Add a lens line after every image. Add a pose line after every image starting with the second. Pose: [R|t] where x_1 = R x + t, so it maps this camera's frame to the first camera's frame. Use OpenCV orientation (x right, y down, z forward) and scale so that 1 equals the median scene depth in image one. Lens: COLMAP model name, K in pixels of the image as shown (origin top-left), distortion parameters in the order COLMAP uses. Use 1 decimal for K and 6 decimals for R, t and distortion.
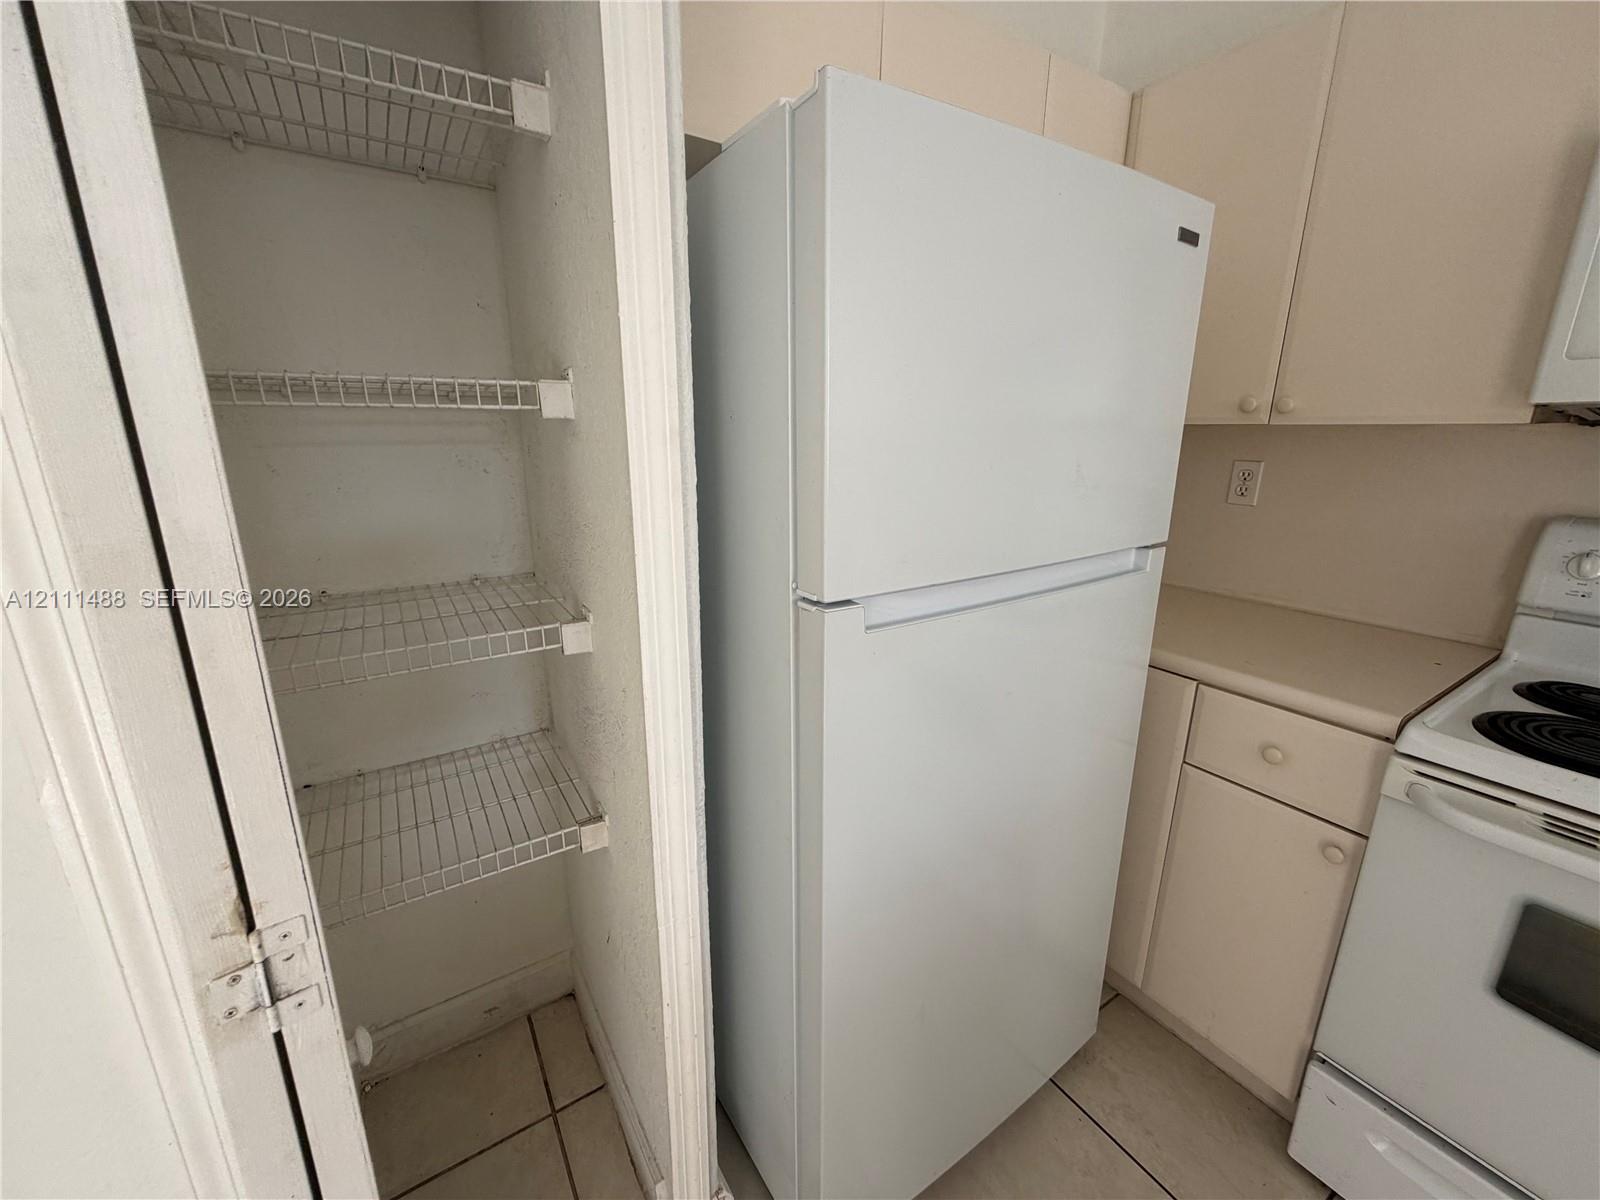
lens RADIAL K [[636.6, 0, 794.8], [0, 636.6, 600.8], [0, 0, 1]] dist [0.000334, 0.000543]
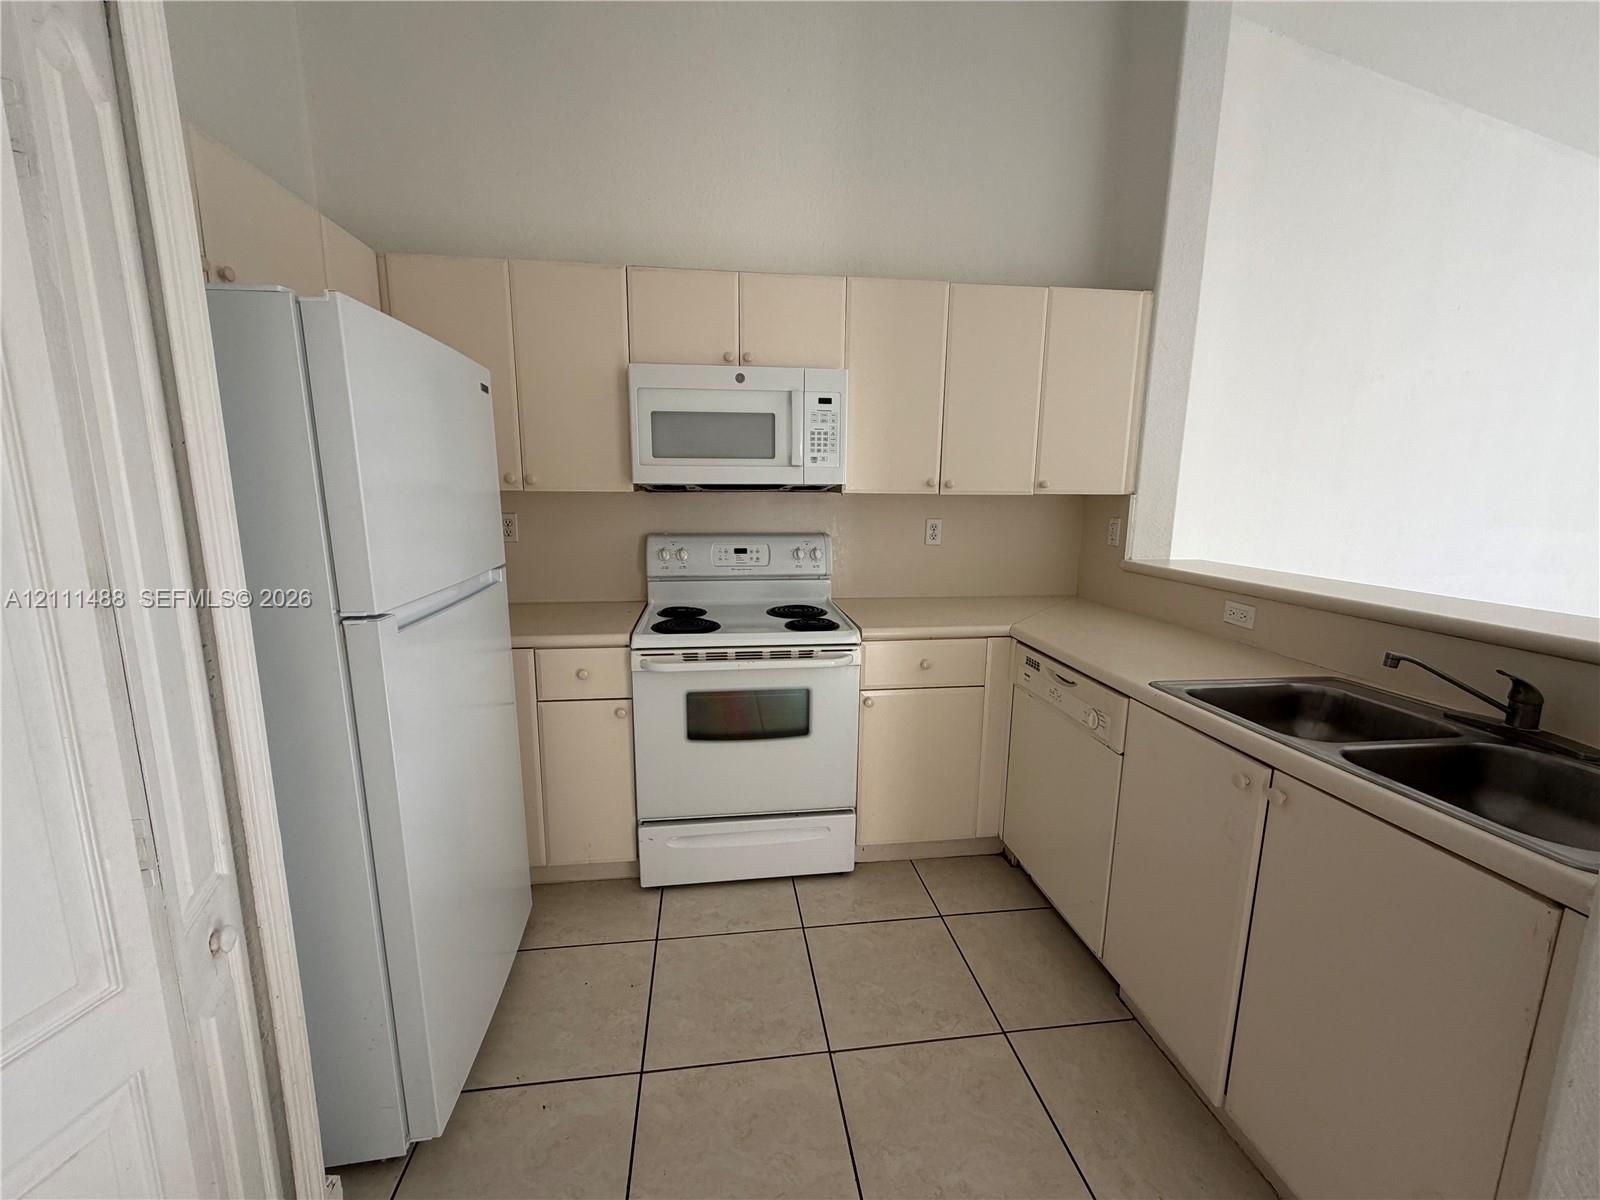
lens RADIAL K [[636.6, 0, 794.9], [0, 636.6, 598.7], [0, 0, 1]] dist [0.000334, 0.000543]
pose [[0.421800, -0.153357, 0.893625, -0.559035], [0.228112, 0.971839, 0.059108, 0.066181], [-0.877525, 0.178915, 0.444904, -0.349448]]
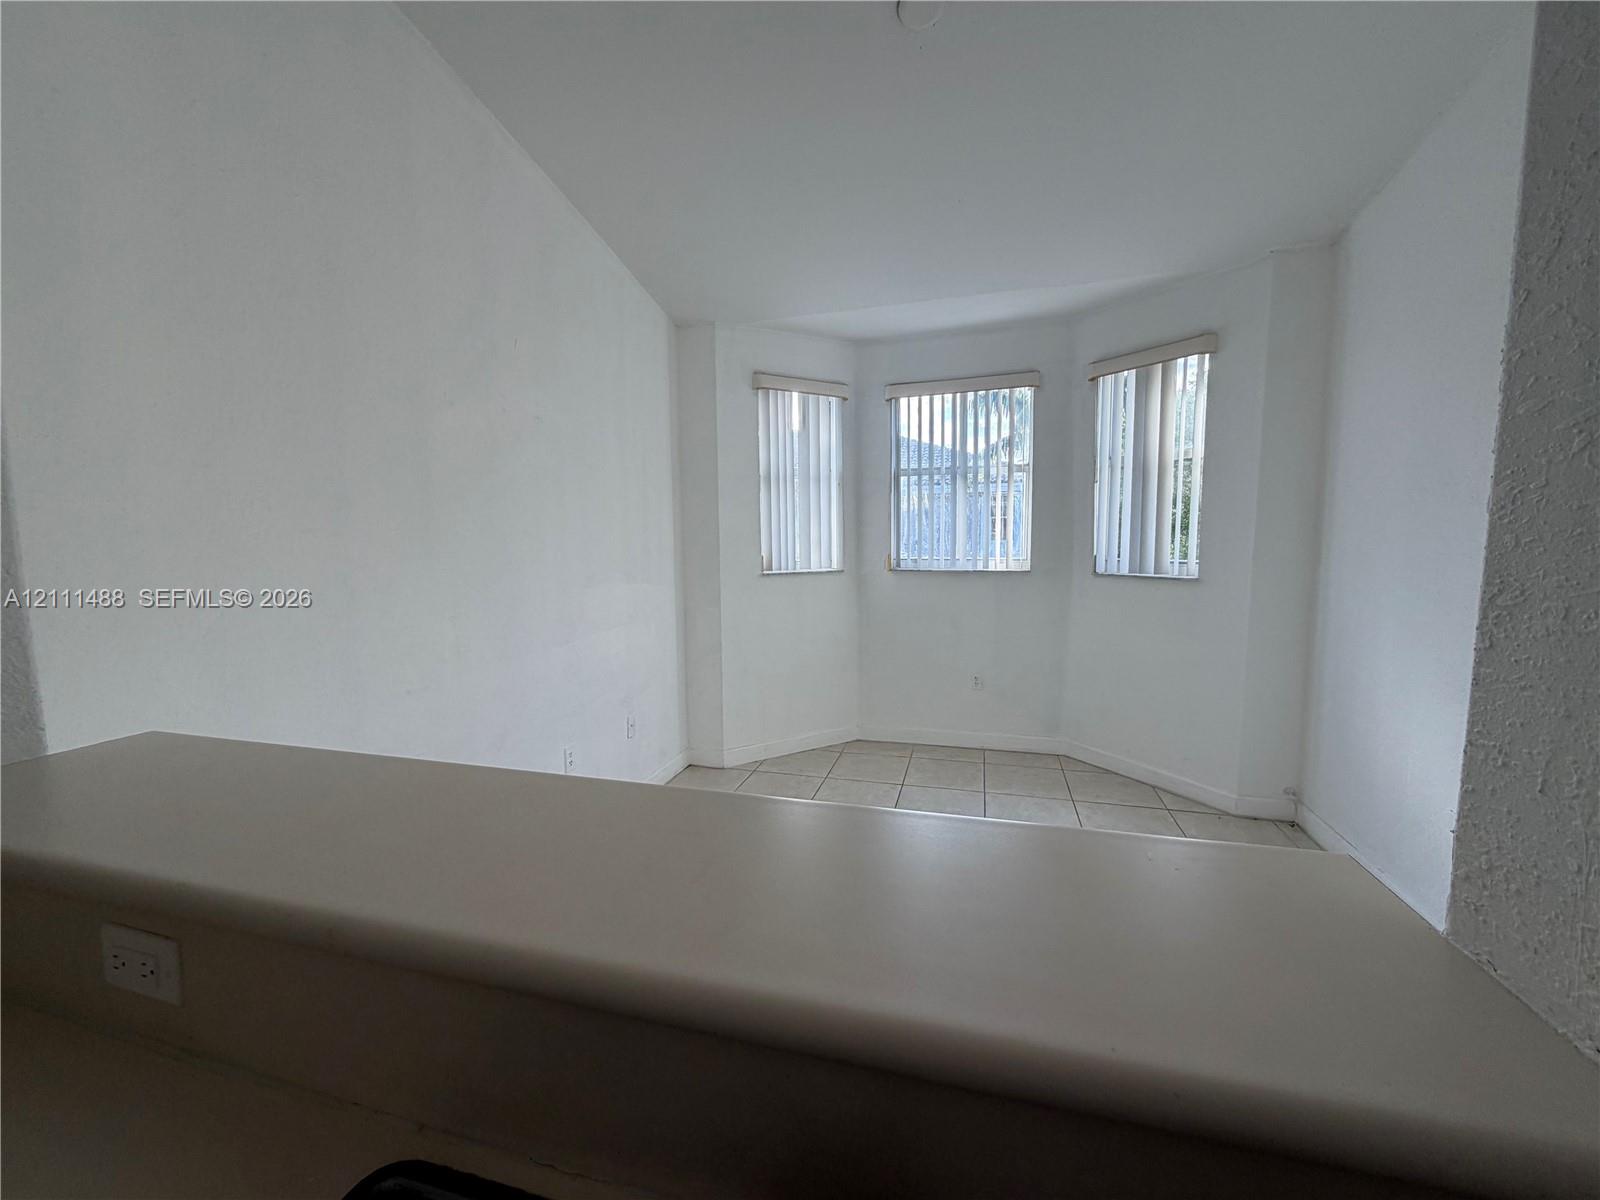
lens RADIAL K [[636.6, 0, 793.4], [0, 636.6, 597.9], [0, 0, 1]] dist [0.000334, 0.000543]
pose [[-0.659736, -0.065255, 0.748659, 0.694762], [0.206746, 0.942021, 0.264298, 0.142227], [-0.722499, 0.329149, -0.607993, -0.819325]]
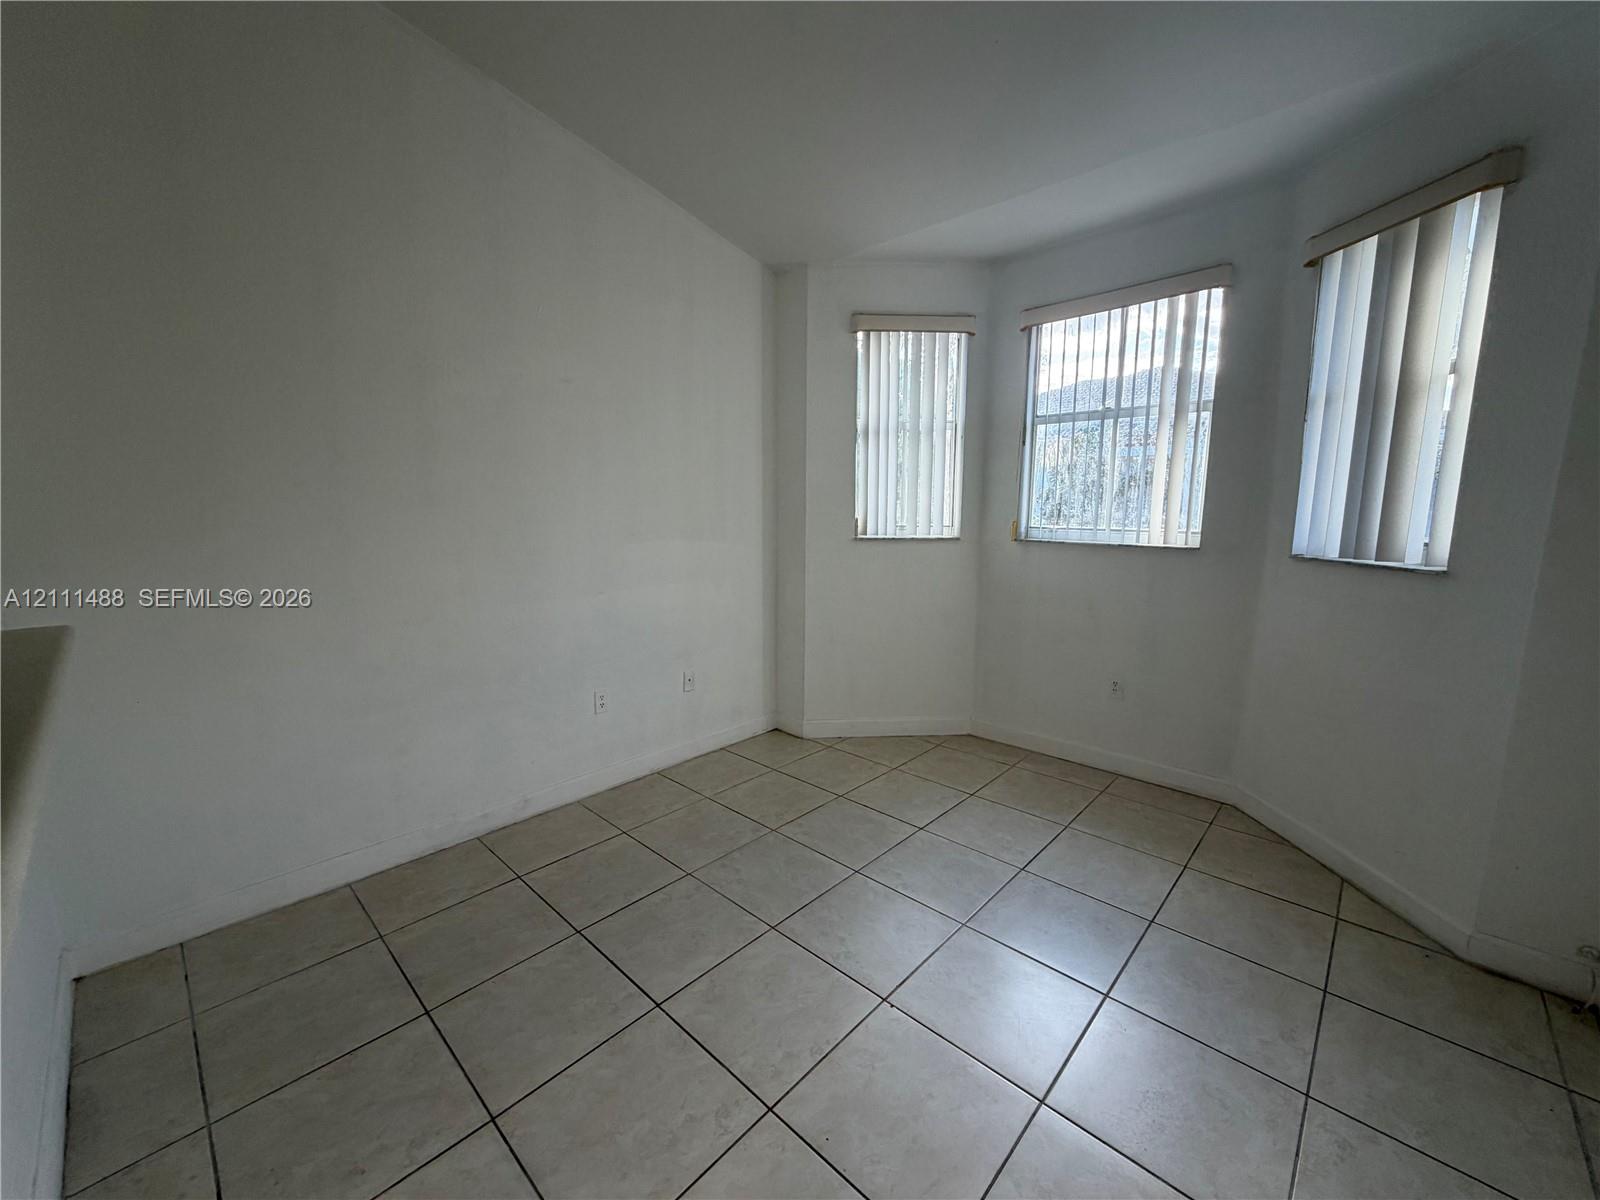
lens RADIAL K [[636.6, 0, 792.0], [0, 636.6, 599.7], [0, 0, 1]] dist [0.000334, 0.000543]
pose [[-0.241717, -0.148071, 0.958983, 0.384163], [0.251945, 0.944818, 0.209388, 0.445800], [-0.937068, 0.292224, -0.191073, -1.858953]]
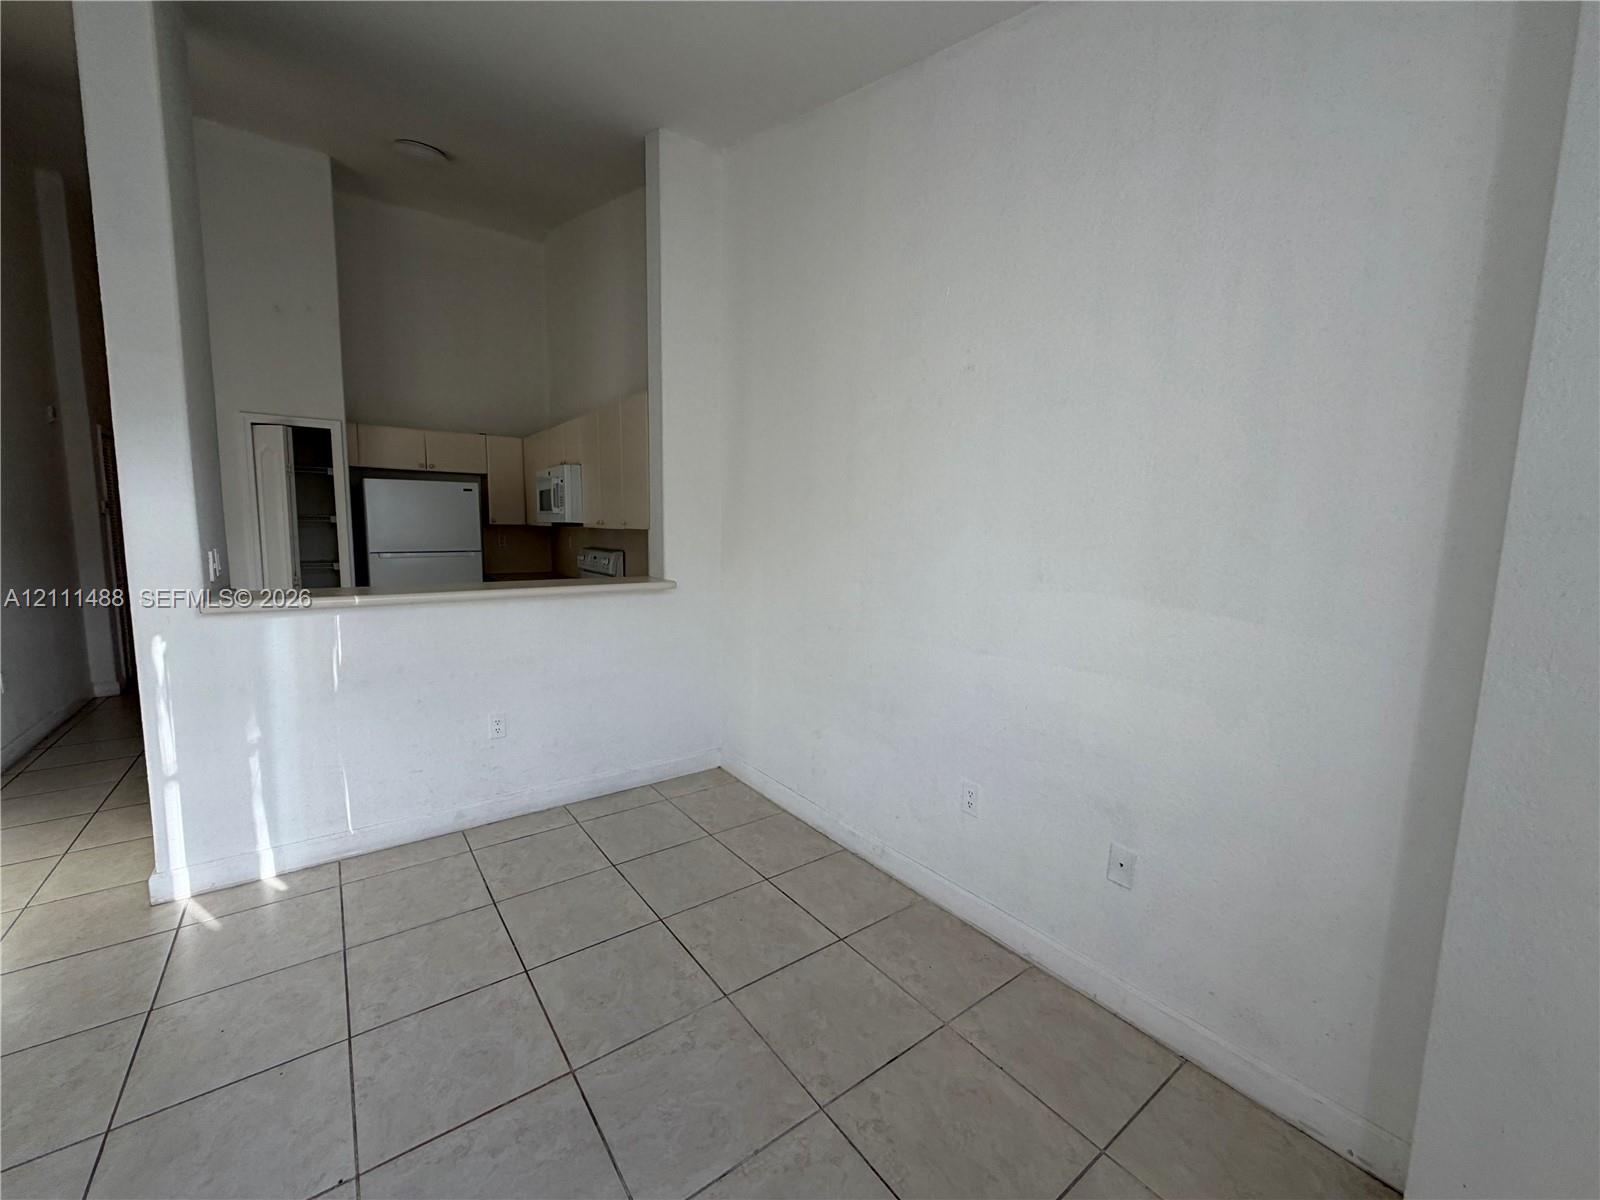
lens RADIAL K [[636.6, 0, 795.9], [0, 636.6, 598.8], [0, 0, 1]] dist [0.000334, 0.000543]
pose [[0.997080, 0.006122, 0.076124, 2.405835], [0.005157, 0.989109, -0.147093, 0.889299], [-0.076196, 0.147056, 0.986189, -3.467457]]
